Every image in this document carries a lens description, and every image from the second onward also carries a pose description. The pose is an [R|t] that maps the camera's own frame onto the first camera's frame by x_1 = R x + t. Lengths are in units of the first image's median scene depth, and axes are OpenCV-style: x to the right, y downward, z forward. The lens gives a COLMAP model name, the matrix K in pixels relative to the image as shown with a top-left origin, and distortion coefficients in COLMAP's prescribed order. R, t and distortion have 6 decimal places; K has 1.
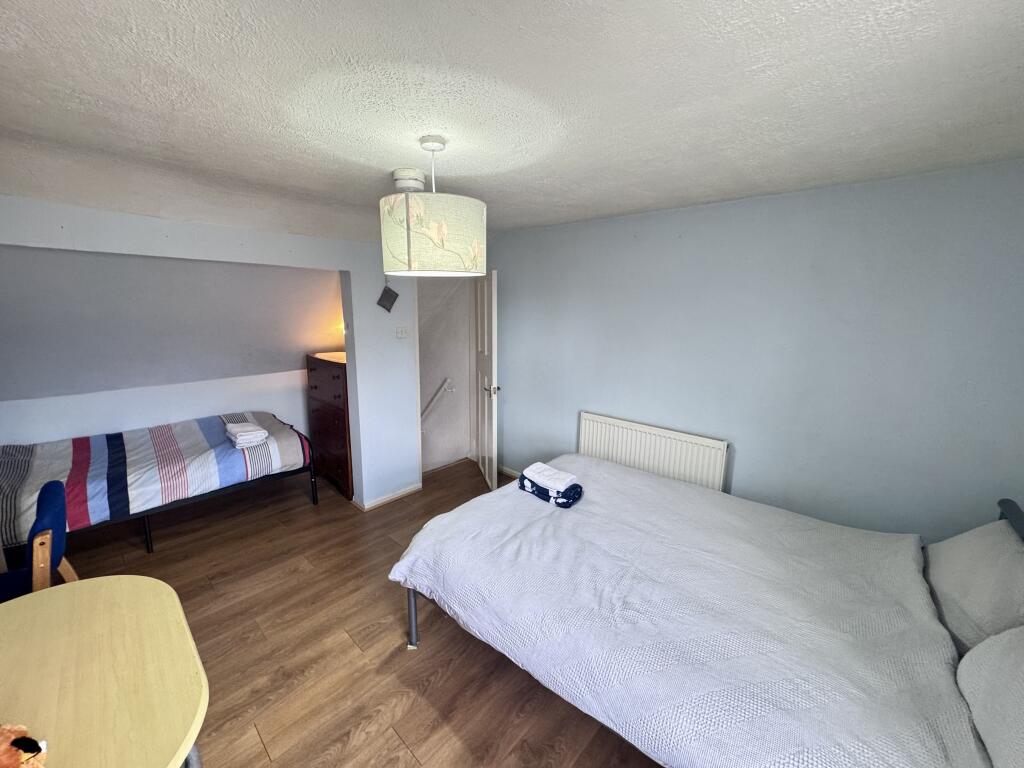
lens RADIAL K [[406.9, 0, 510.8], [0, 406.9, 383.5], [0, 0, 1]] dist [-0.001795, -0.000396]
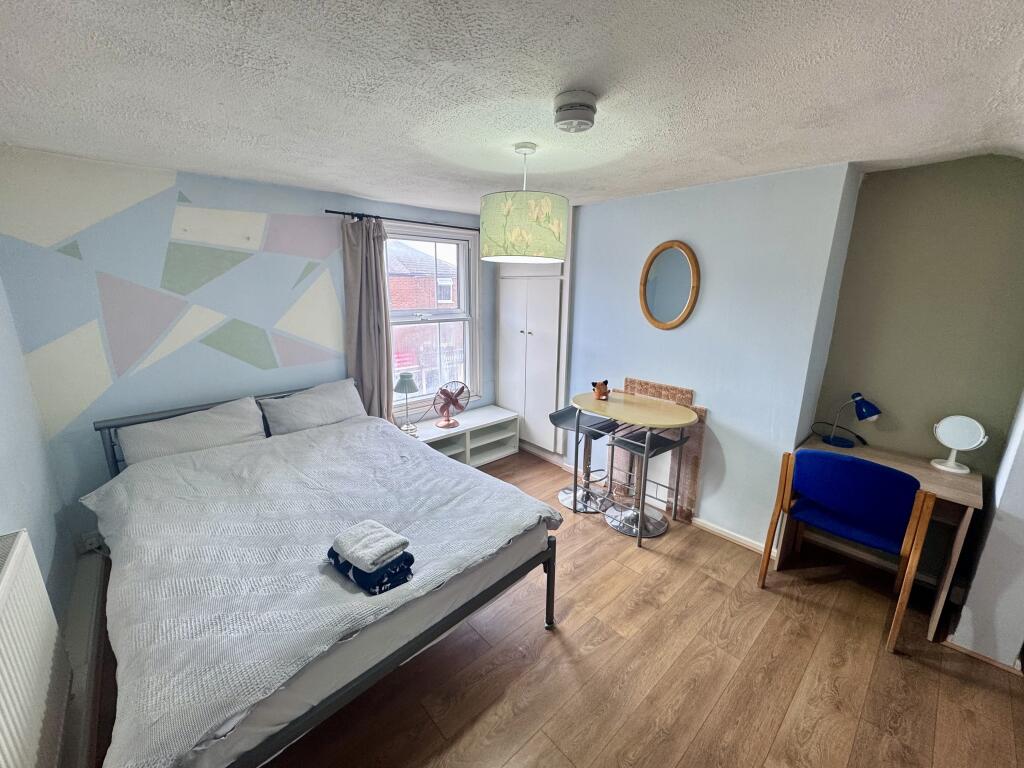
lens RADIAL K [[406.9, 0, 515.0], [0, 406.9, 385.5], [0, 0, 1]] dist [-0.001795, -0.000396]
pose [[-0.996078, -0.041737, 0.078021, -0.231337], [-0.005071, 0.907241, 0.420581, -0.365435], [-0.088338, 0.418536, -0.903894, 1.865216]]
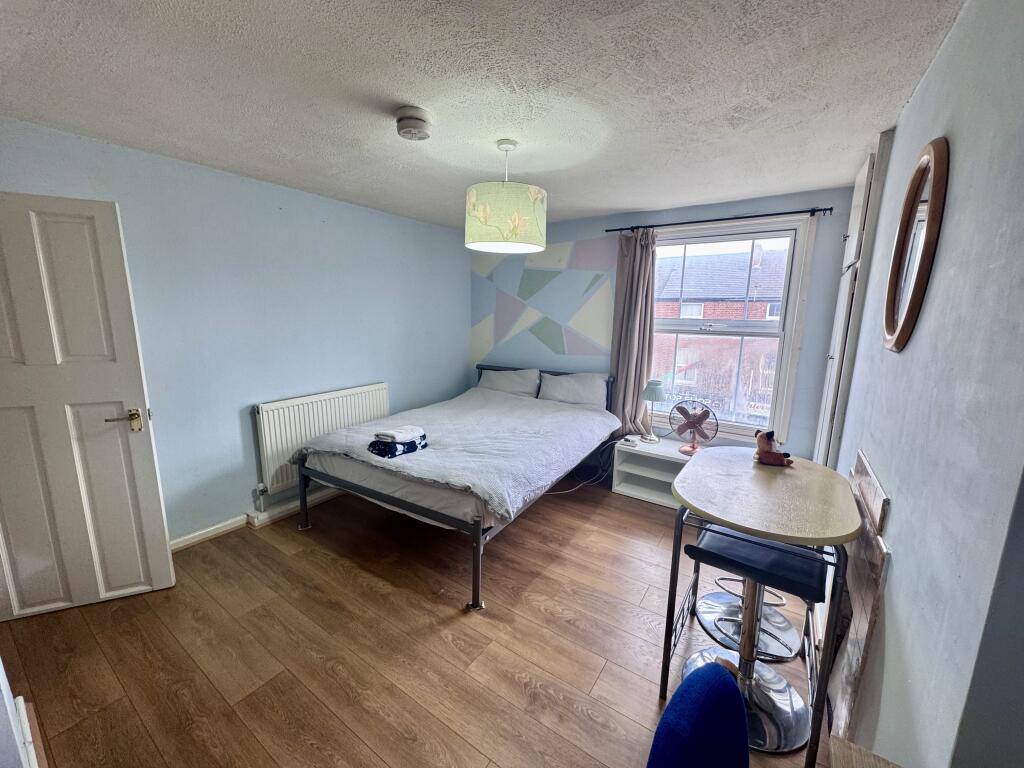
lens RADIAL K [[406.9, 0, 508.7], [0, 406.9, 385.6], [0, 0, 1]] dist [-0.001795, -0.000396]
pose [[-0.146927, -0.191373, 0.970458, -1.258463], [0.174274, 0.960750, 0.215844, -0.108771], [-0.973674, 0.200839, -0.107809, 1.020566]]
